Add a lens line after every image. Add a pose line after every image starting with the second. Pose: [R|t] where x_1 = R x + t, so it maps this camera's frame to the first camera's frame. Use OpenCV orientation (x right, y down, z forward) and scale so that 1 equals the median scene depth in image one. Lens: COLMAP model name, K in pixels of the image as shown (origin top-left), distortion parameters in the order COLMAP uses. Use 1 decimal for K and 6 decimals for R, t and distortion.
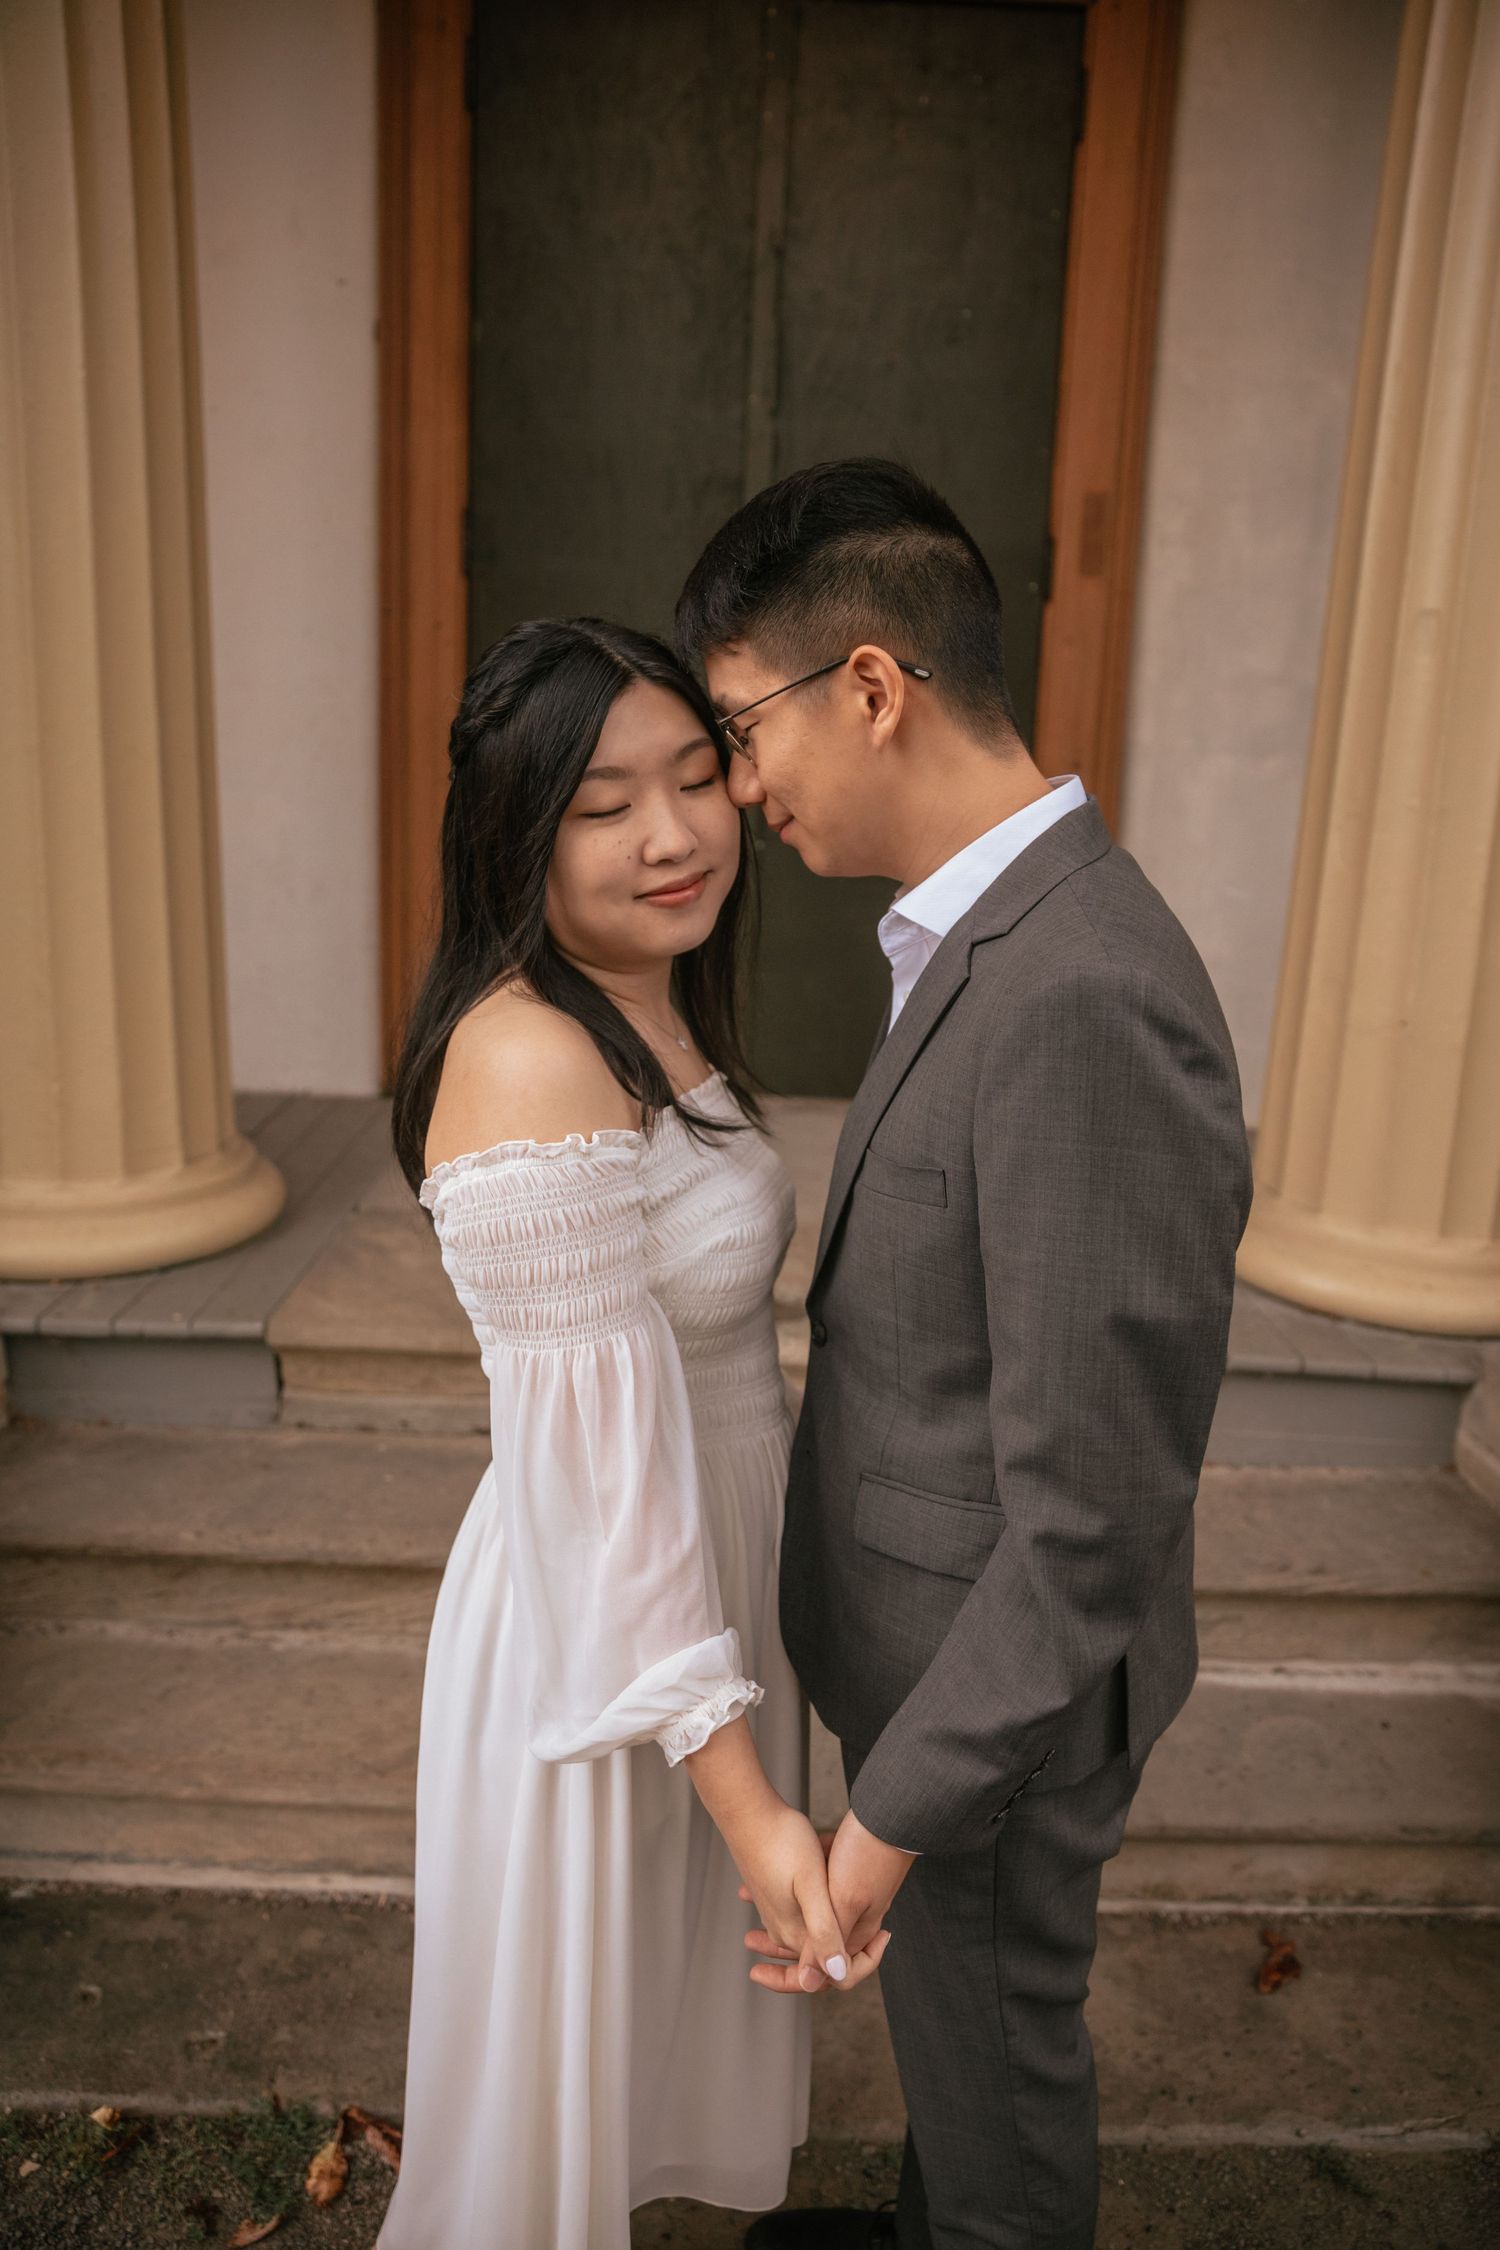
lens RADIAL K [[1576.6, 0, 756.8], [0, 1576.6, 1123.9], [0, 0, 1]] dist [-0.039456, 0.000090]
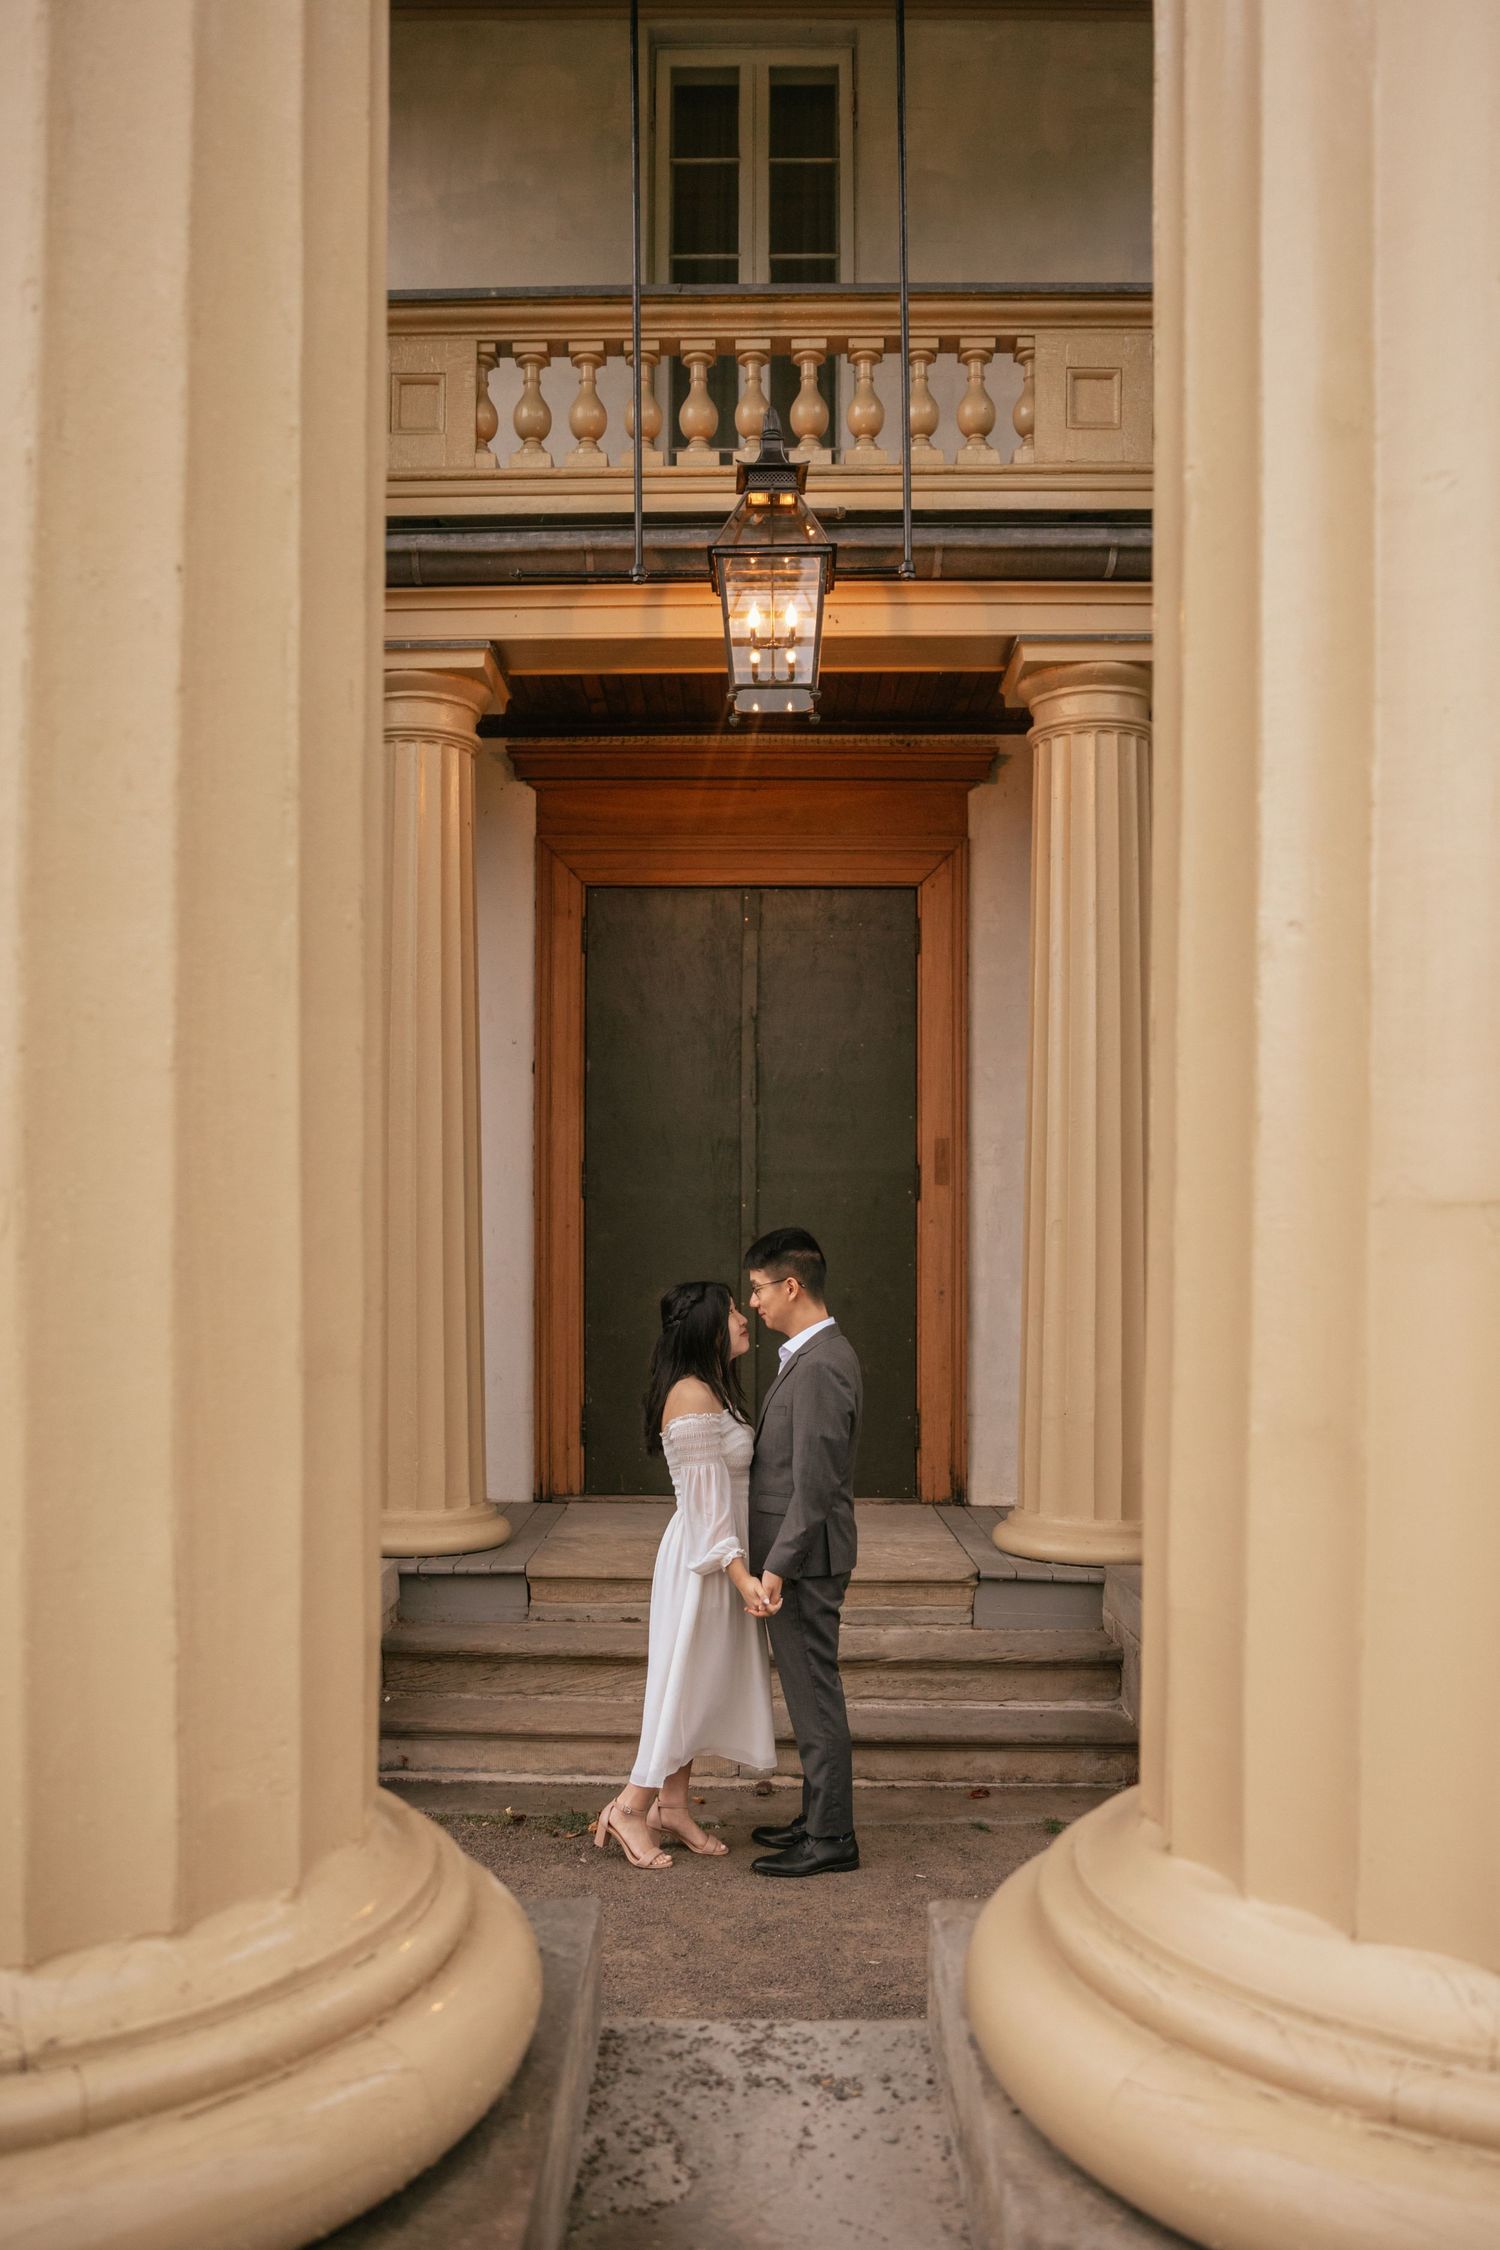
lens RADIAL K [[1576.6, 0, 743.9], [0, 1576.6, 1124.3], [0, 0, 1]] dist [-0.039456, 0.000090]
pose [[0.999205, -0.037507, -0.013517, 0.035871], [0.031066, 0.944971, -0.325675, 0.257015], [0.024988, 0.324996, 0.945385, -1.174792]]
